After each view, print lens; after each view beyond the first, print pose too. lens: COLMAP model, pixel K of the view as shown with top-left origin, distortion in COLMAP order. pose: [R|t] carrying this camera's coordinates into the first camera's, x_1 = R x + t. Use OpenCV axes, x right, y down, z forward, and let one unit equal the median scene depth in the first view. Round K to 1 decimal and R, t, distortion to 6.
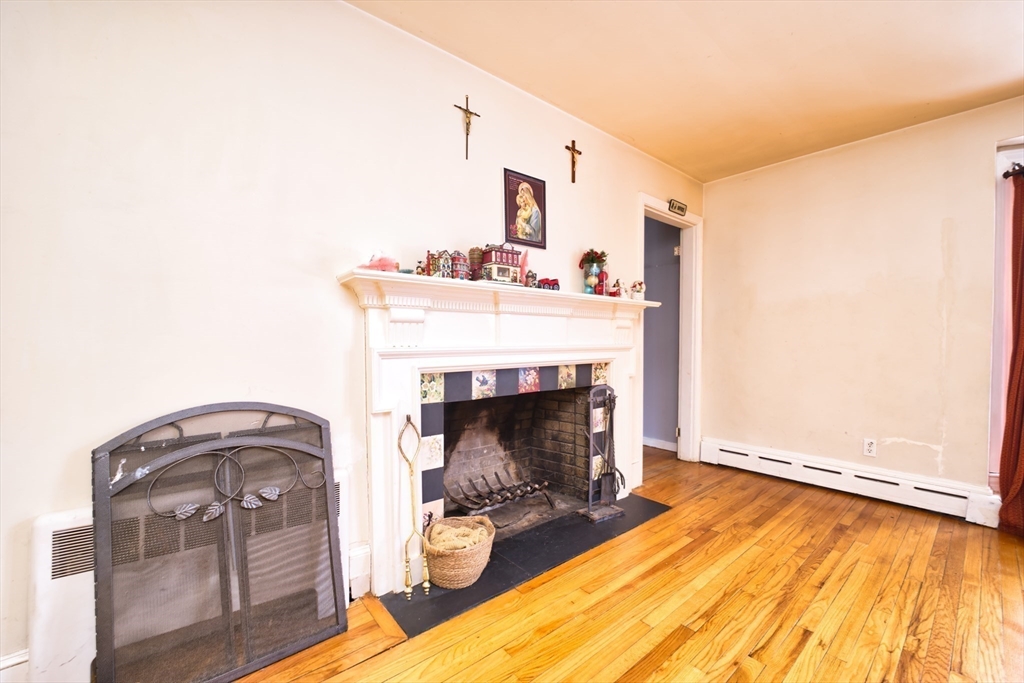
lens RADIAL K [[416.4, 0, 507.4], [0, 416.4, 344.5], [0, 0, 1]] dist [-0.014012, -0.000056]
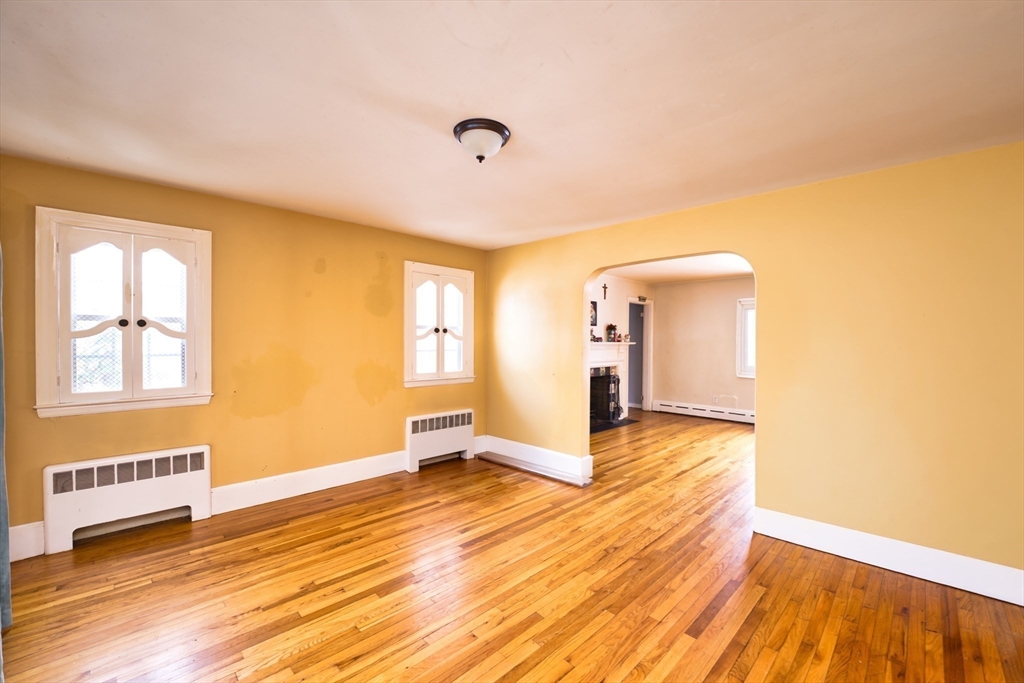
lens RADIAL K [[416.4, 0, 522.3], [0, 416.4, 336.5], [0, 0, 1]] dist [-0.014012, -0.000056]
pose [[0.994540, 0.008246, 0.104032, -0.619080], [-0.006332, 0.999805, -0.018721, -0.091027], [-0.104166, 0.017960, 0.994398, -1.541230]]
